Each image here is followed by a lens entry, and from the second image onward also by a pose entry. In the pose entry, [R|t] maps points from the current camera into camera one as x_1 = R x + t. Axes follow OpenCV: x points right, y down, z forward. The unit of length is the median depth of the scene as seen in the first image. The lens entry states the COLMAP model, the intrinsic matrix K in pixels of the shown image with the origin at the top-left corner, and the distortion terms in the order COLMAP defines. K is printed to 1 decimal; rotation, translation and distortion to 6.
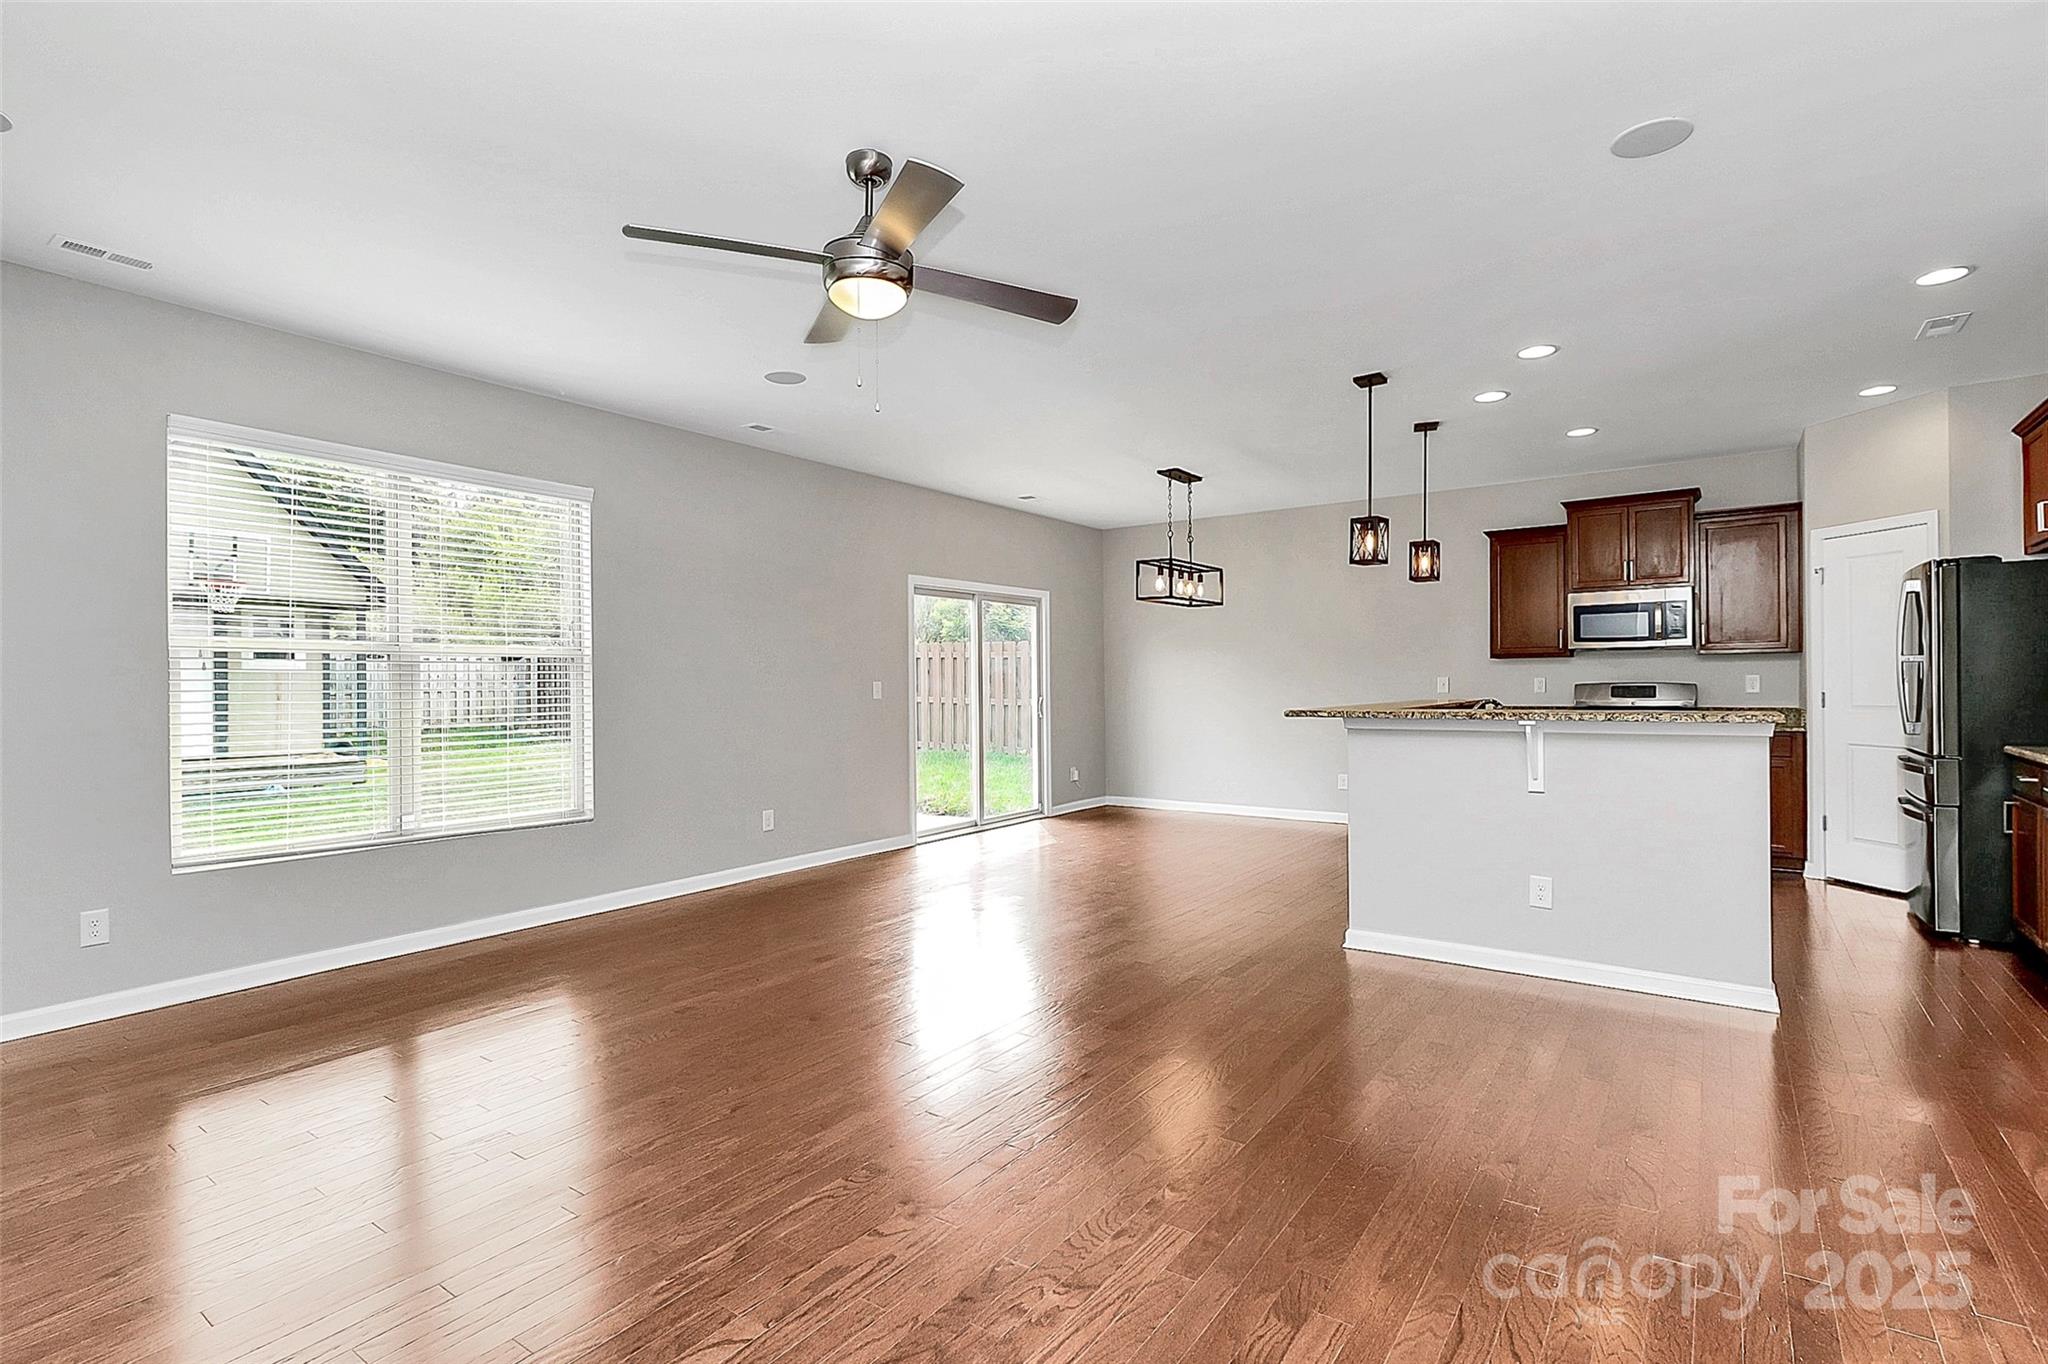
lens RADIAL K [[998.2, 0, 996.8], [0, 998.2, 688.5], [0, 0, 1]] dist [-0.001680, -0.015602]
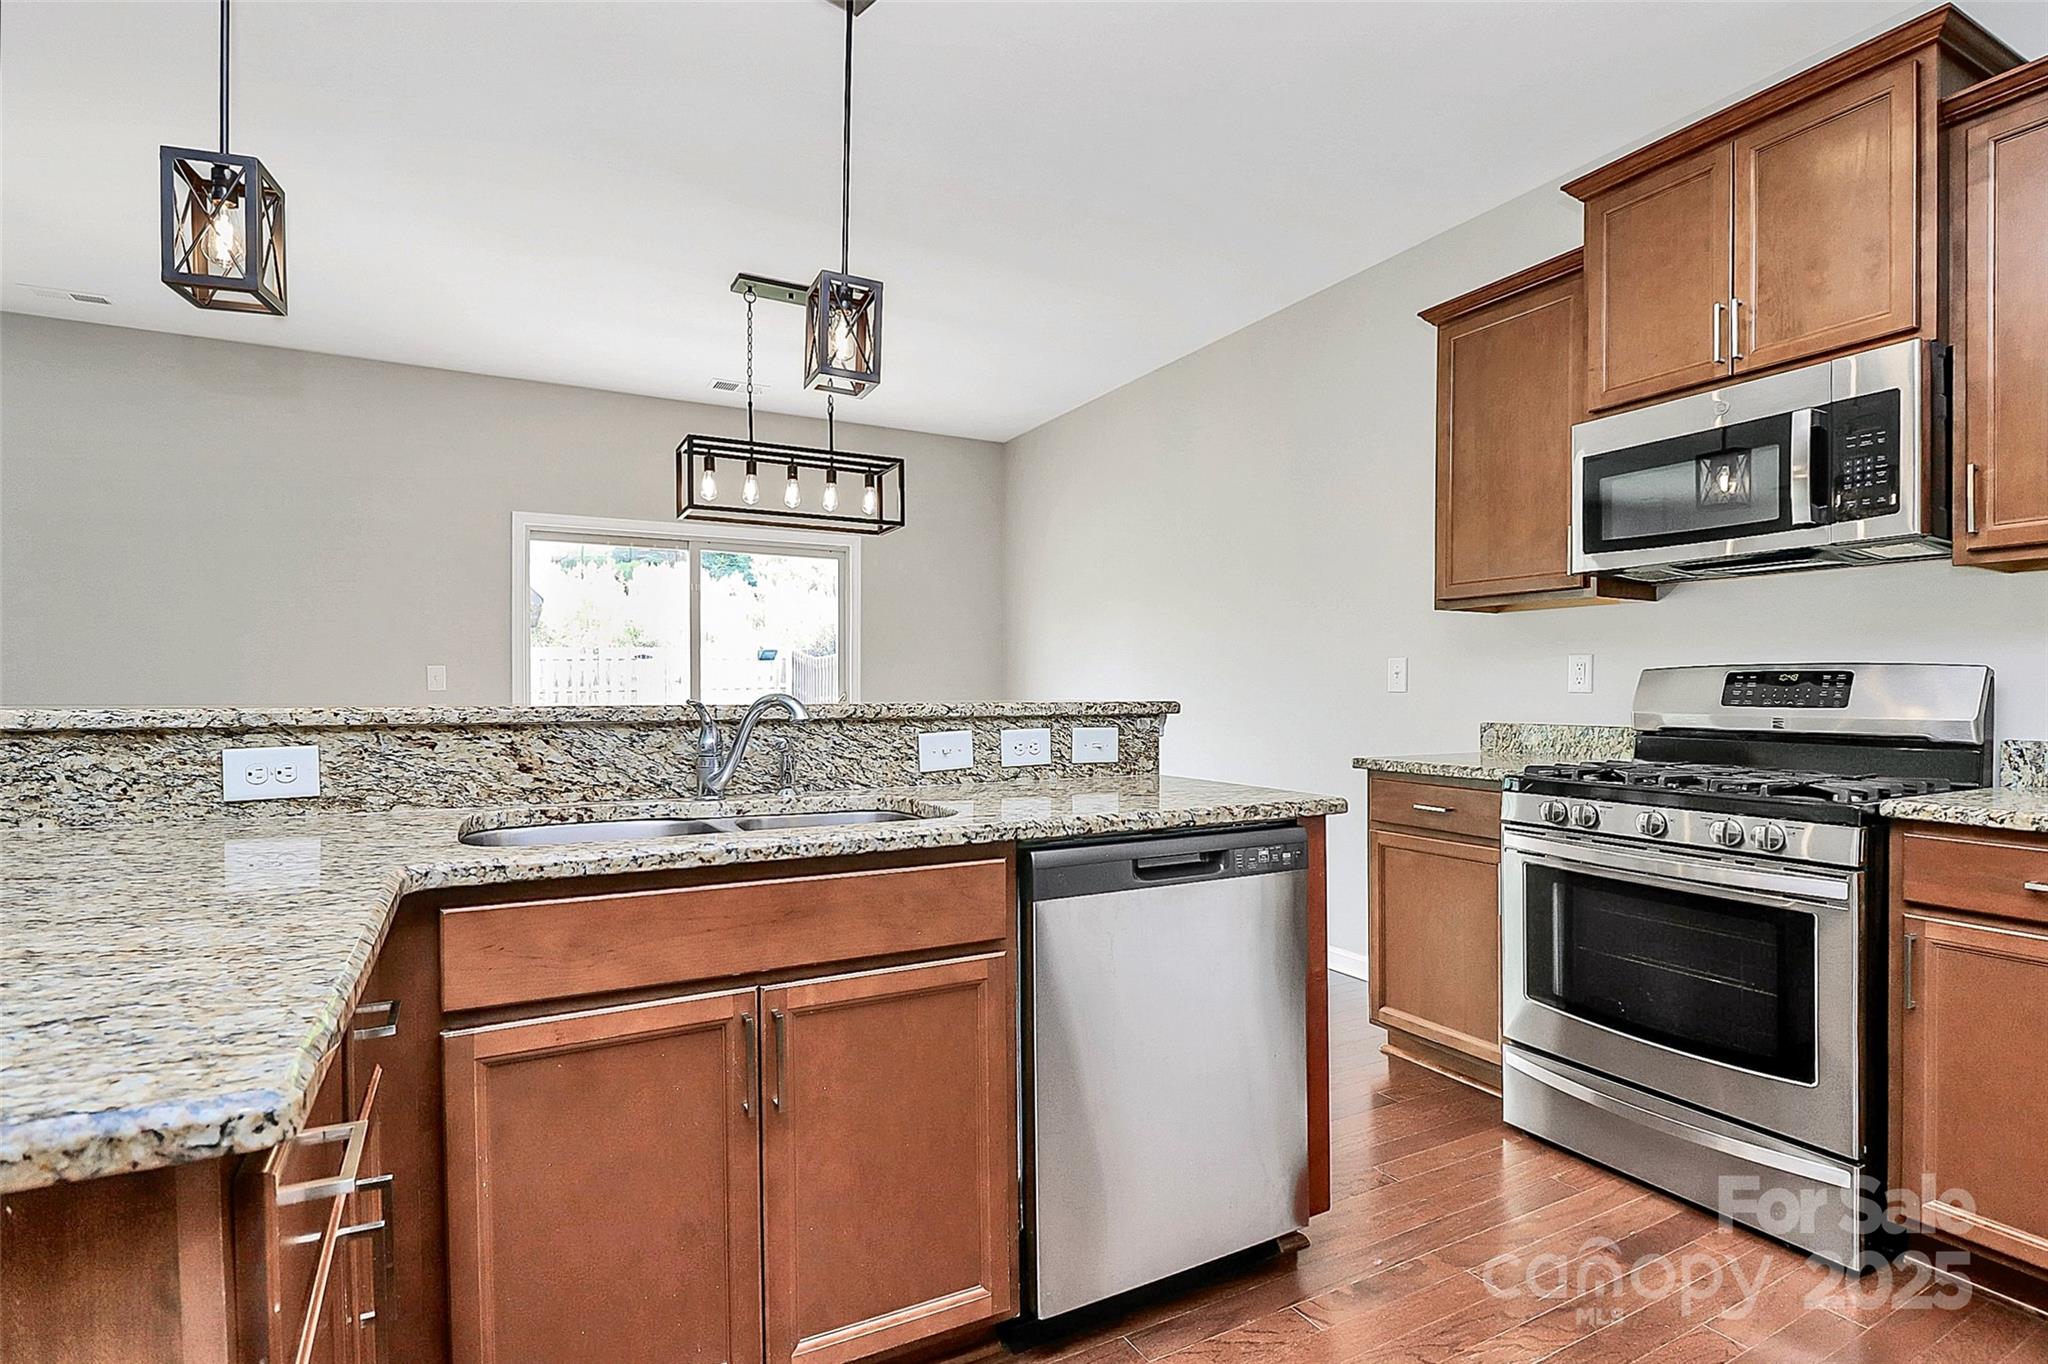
lens RADIAL K [[965.5, 0, 1022.2], [0, 965.5, 704.7], [0, 0, 1]] dist [-0.004892, -0.000696]
pose [[0.908921, 0.013887, -0.416737, 0.545795], [-0.008018, 0.999843, 0.015831, 0.005470], [0.416892, -0.011048, 0.908889, 0.590673]]
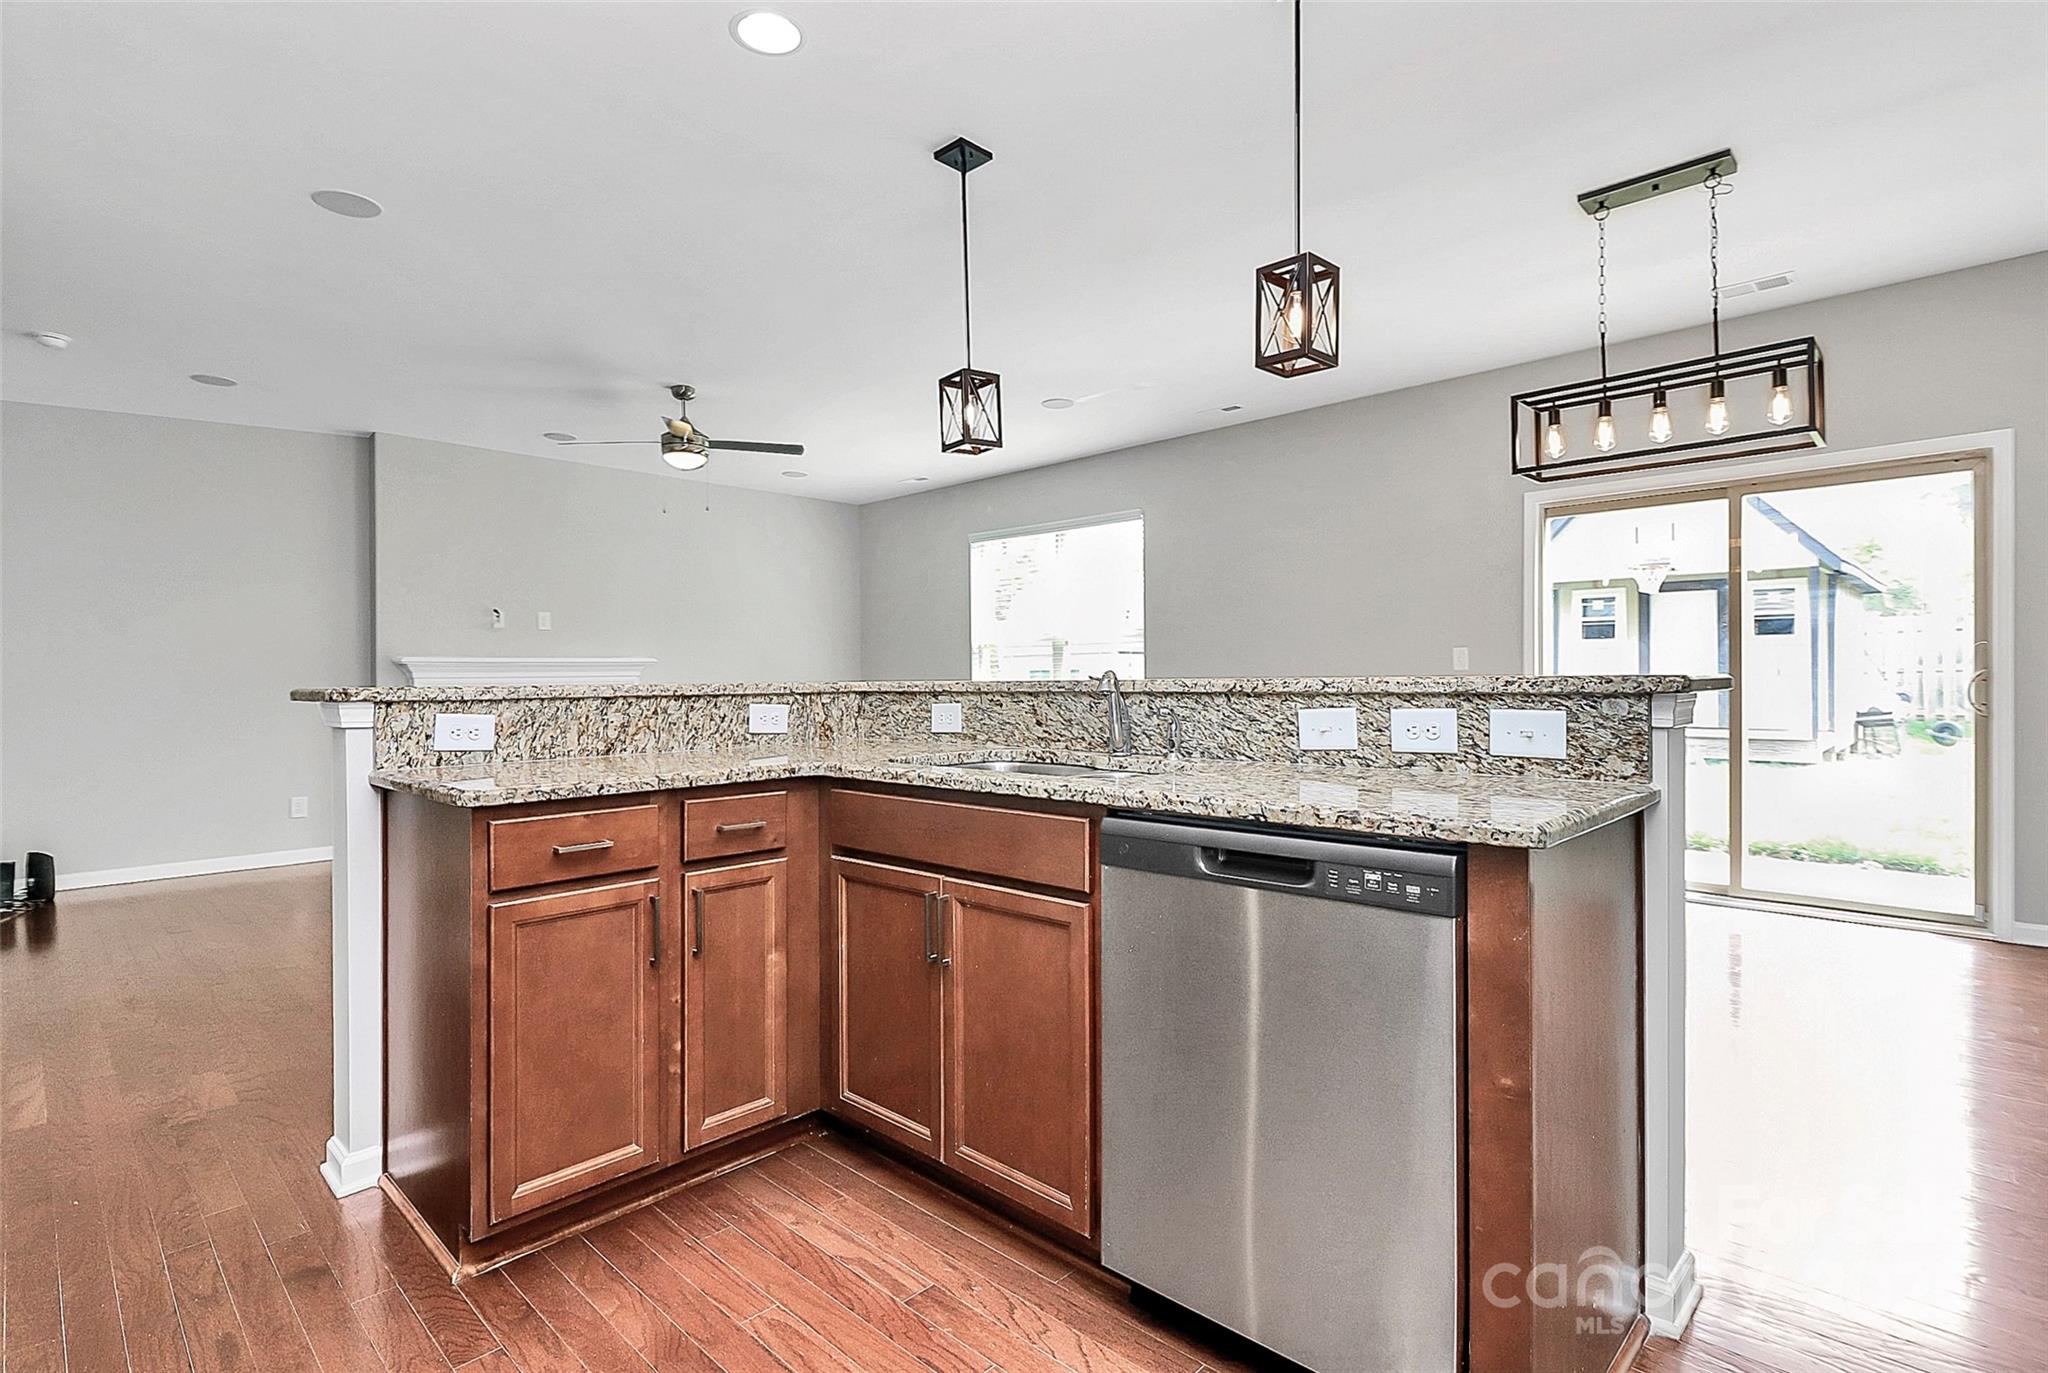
lens RADIAL K [[997.7, 0, 1028.0], [0, 997.7, 680.8], [0, 0, 1]] dist [-0.000102, -0.000109]
pose [[-0.111530, 0.011269, -0.993697, 0.694377], [0.008025, 0.999913, 0.010439, 0.007076], [0.993729, -0.006810, -0.111611, 0.797214]]
